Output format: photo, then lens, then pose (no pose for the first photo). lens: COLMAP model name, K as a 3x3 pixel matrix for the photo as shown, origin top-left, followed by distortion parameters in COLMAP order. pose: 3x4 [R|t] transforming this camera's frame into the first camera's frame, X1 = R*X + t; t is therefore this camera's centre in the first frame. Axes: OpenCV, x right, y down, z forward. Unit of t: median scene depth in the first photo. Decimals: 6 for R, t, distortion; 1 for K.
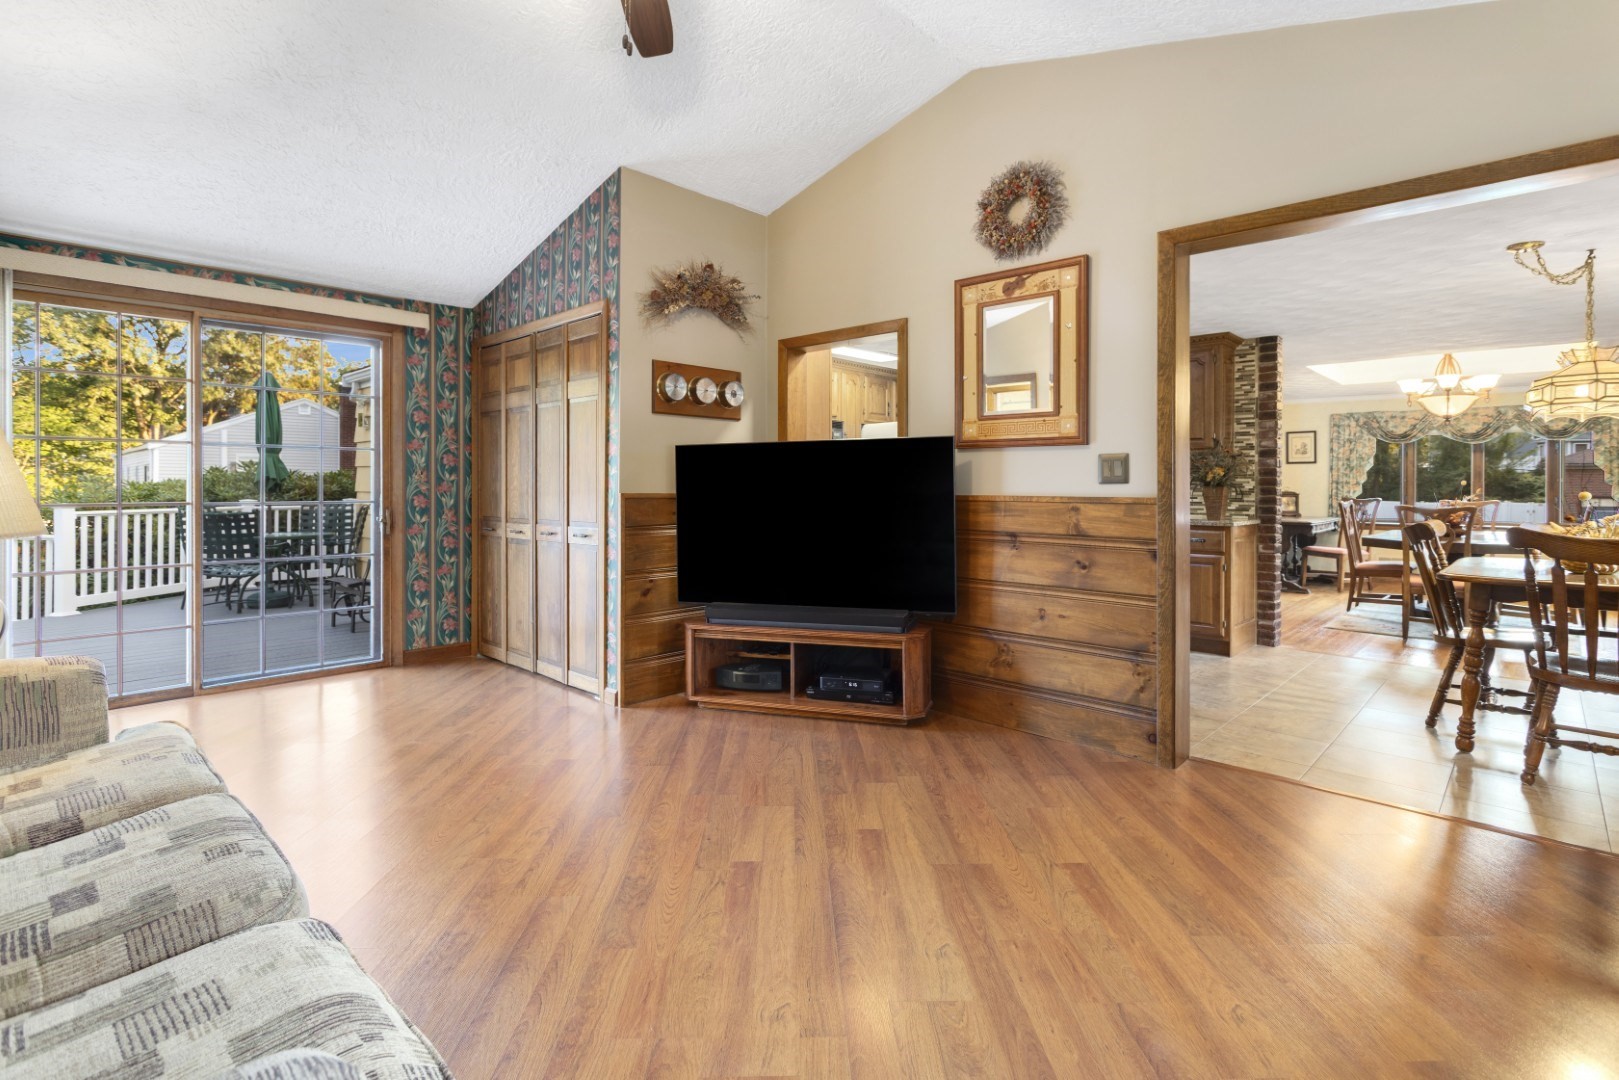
lens RADIAL K [[773.2, 0, 816.4], [0, 773.2, 488.5], [0, 0, 1]] dist [0.003154, -0.000032]
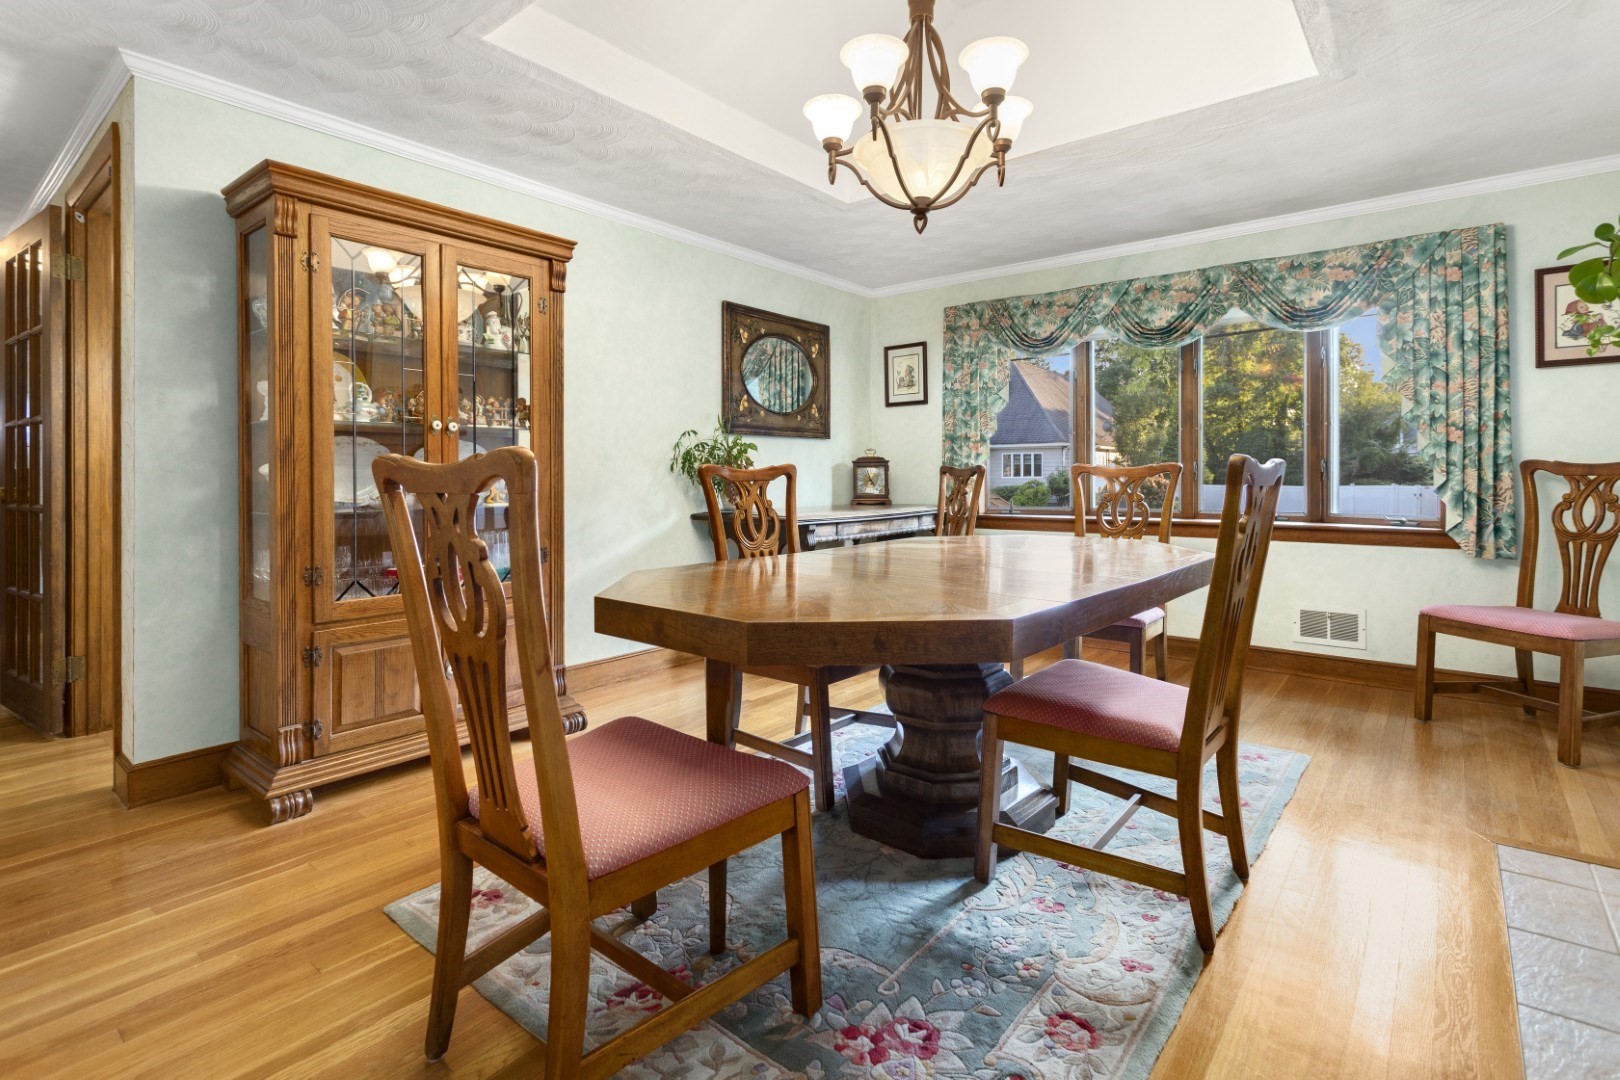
lens RADIAL K [[774.8, 0, 818.7], [0, 774.8, 477.2], [0, 0, 1]] dist [-0.000066, 0.001234]
pose [[0.997131, -0.008079, 0.075257, 0.551871], [0.008211, 0.999965, -0.001447, 0.018533], [-0.075243, 0.002061, 0.997163, 0.496088]]
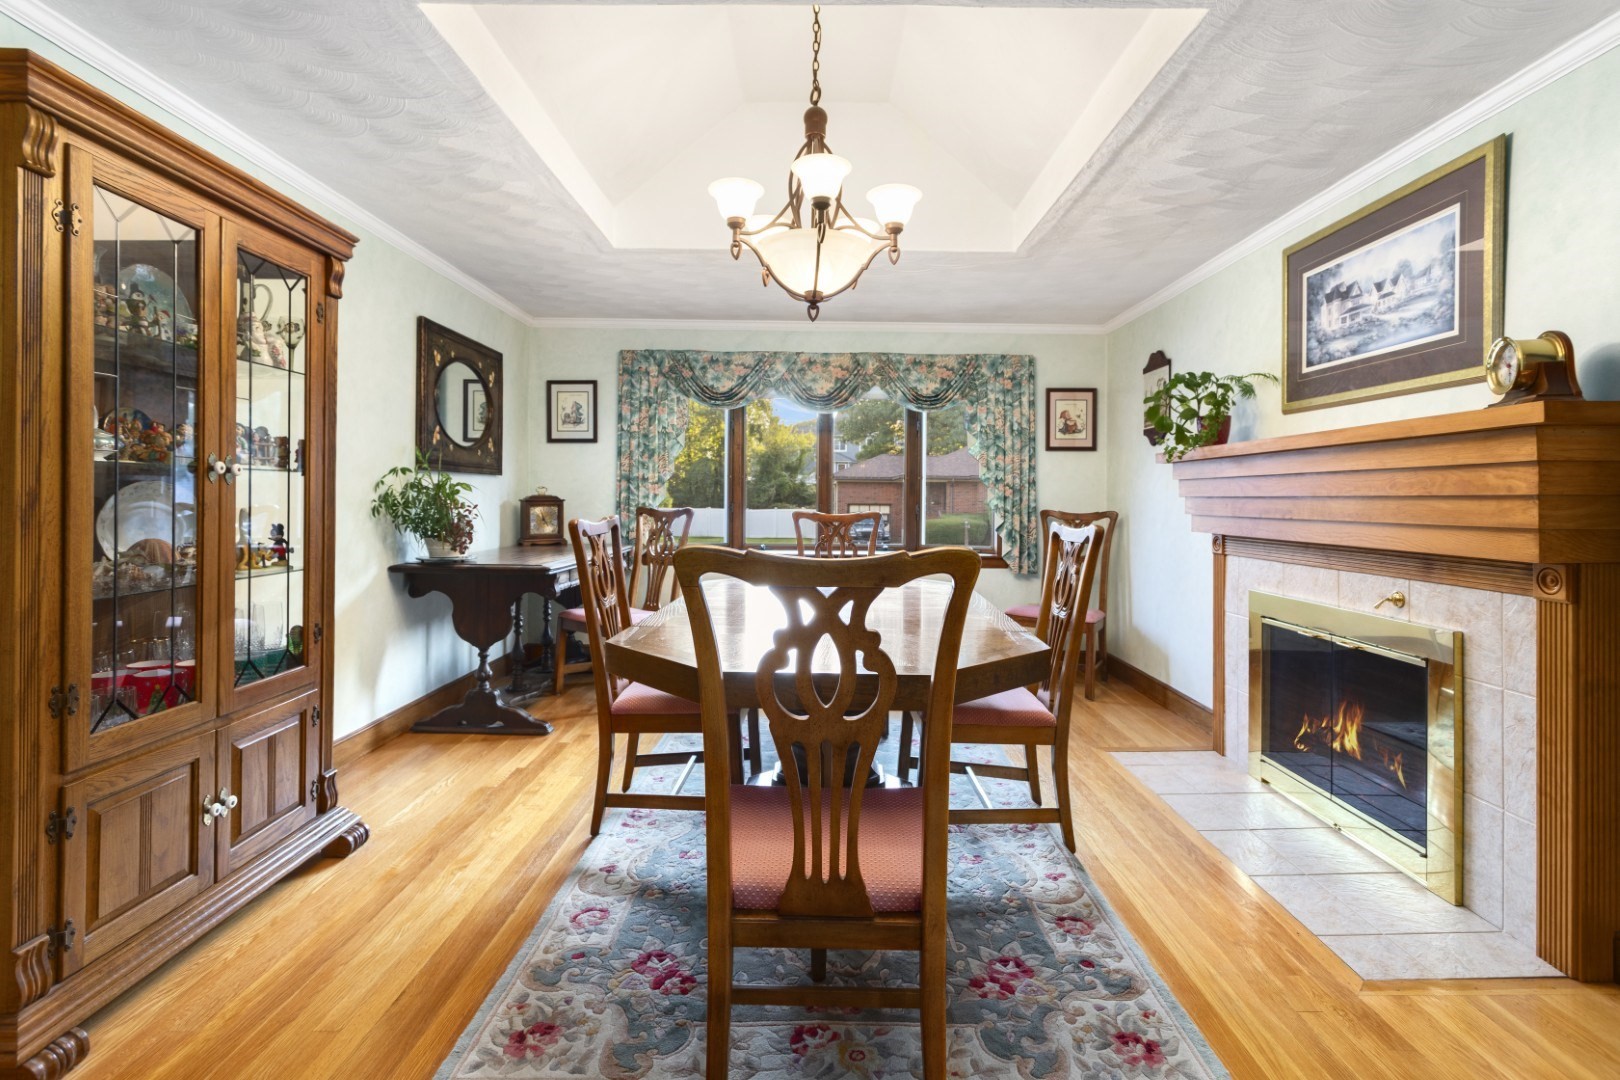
lens RADIAL K [[772.0, 0, 812.9], [0, 772.0, 501.1], [0, 0, 1]] dist [0.000565, 0.001141]
pose [[0.732564, -0.000555, 0.680698, 0.410014], [-0.002561, 0.999990, 0.003572, 0.005577], [-0.680694, -0.004360, 0.732555, 0.532661]]
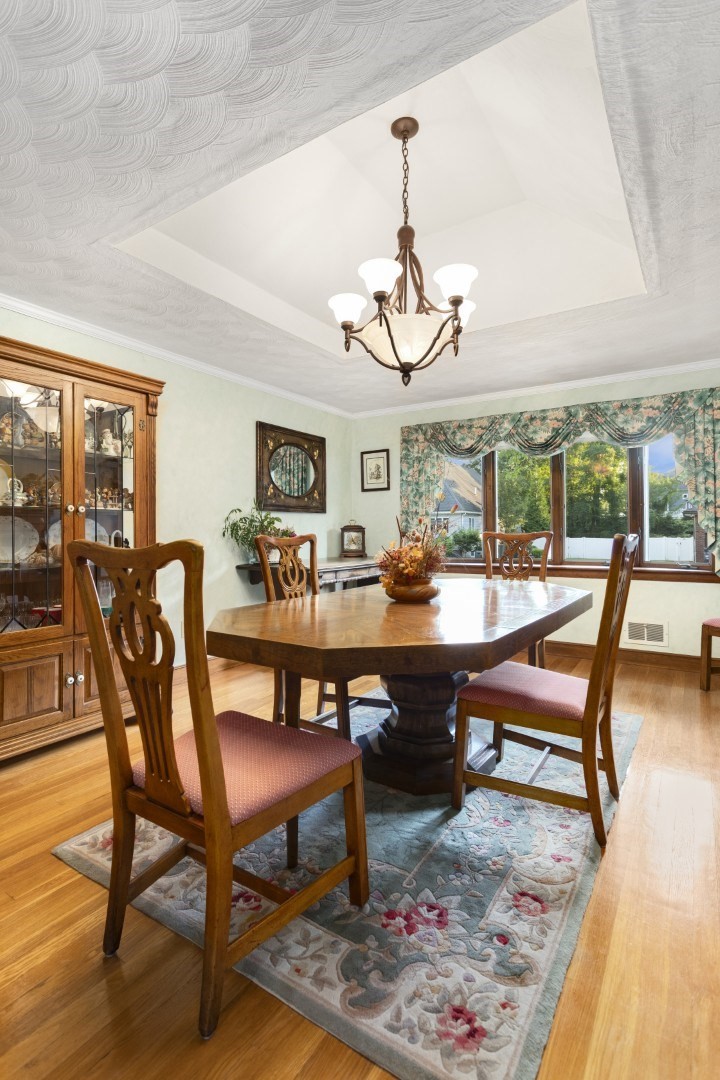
lens RADIAL K [[520.9, 0, 349.7], [0, 520.9, 527.7], [0, 0, 1]] dist [-0.000204, 0.000114]
pose [[0.985110, -0.009752, 0.171650, 0.531506], [0.011853, 0.999867, -0.011223, 0.012822], [-0.171518, 0.013090, 0.985094, 0.494007]]
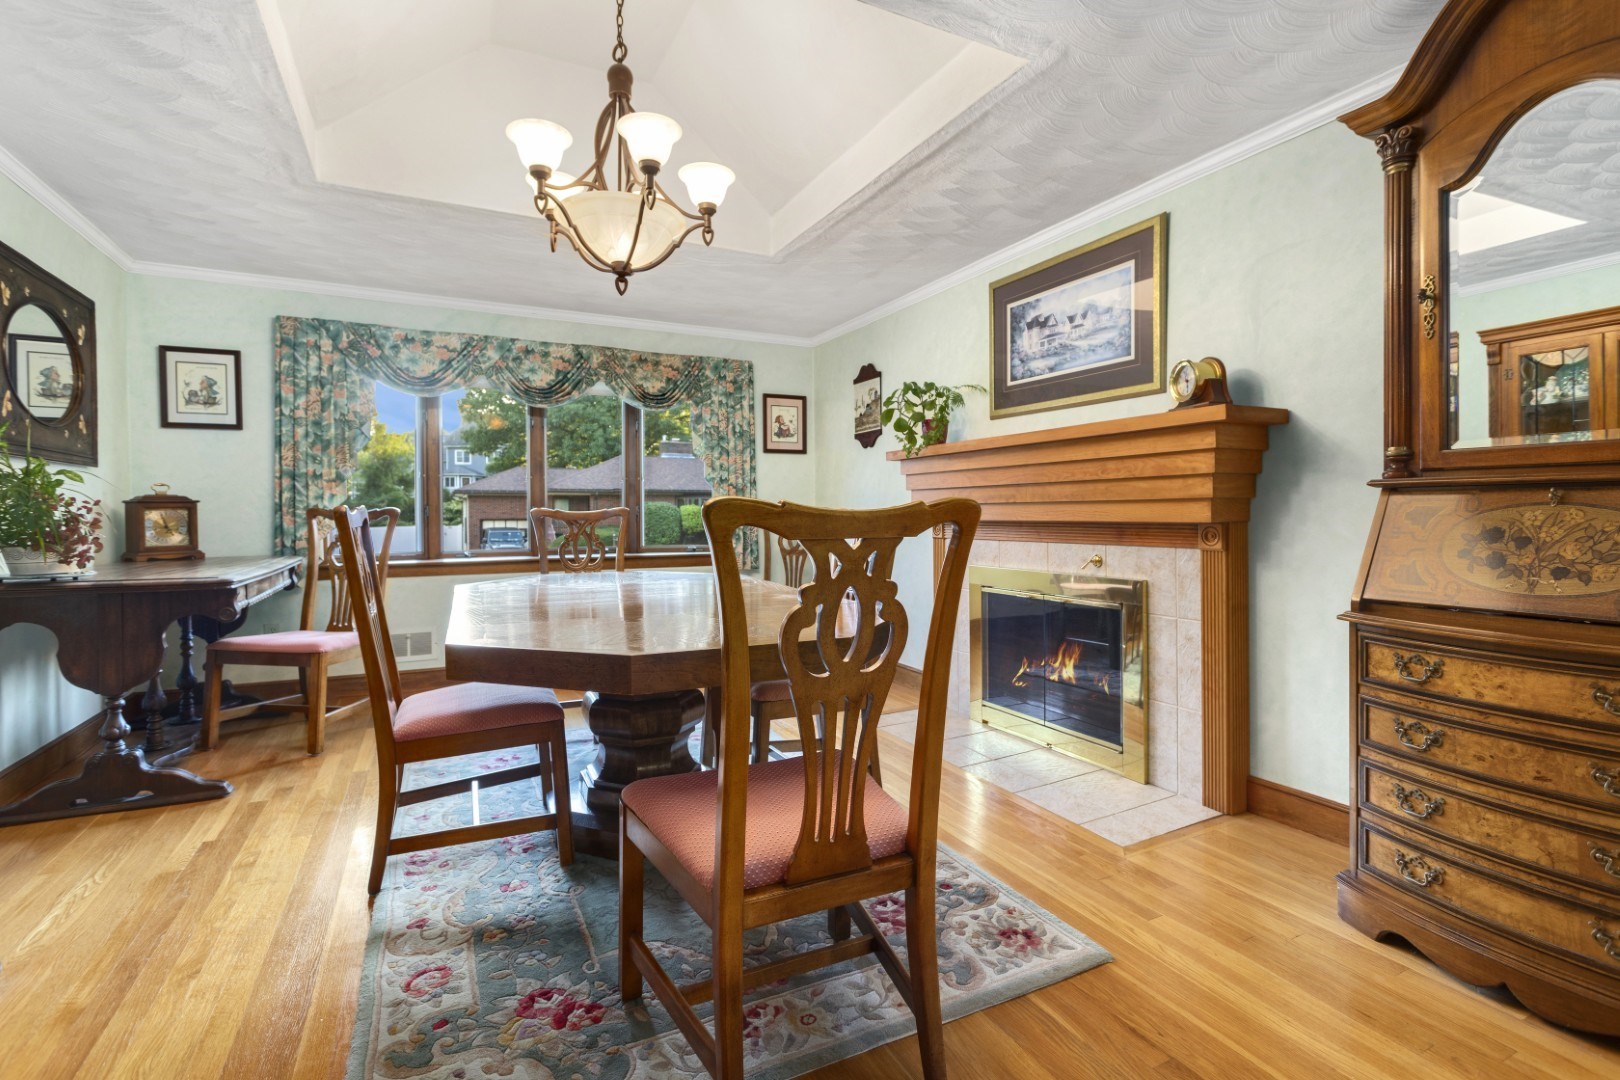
lens RADIAL K [[759.3, 0, 812.8], [0, 759.3, 523.0], [0, 0, 1]] dist [-0.001488, 0.003939]
pose [[0.344368, -0.018115, 0.938660, 0.378778], [0.010680, 0.999825, 0.015377, 0.015800], [-0.938774, 0.004730, 0.344501, 0.589259]]
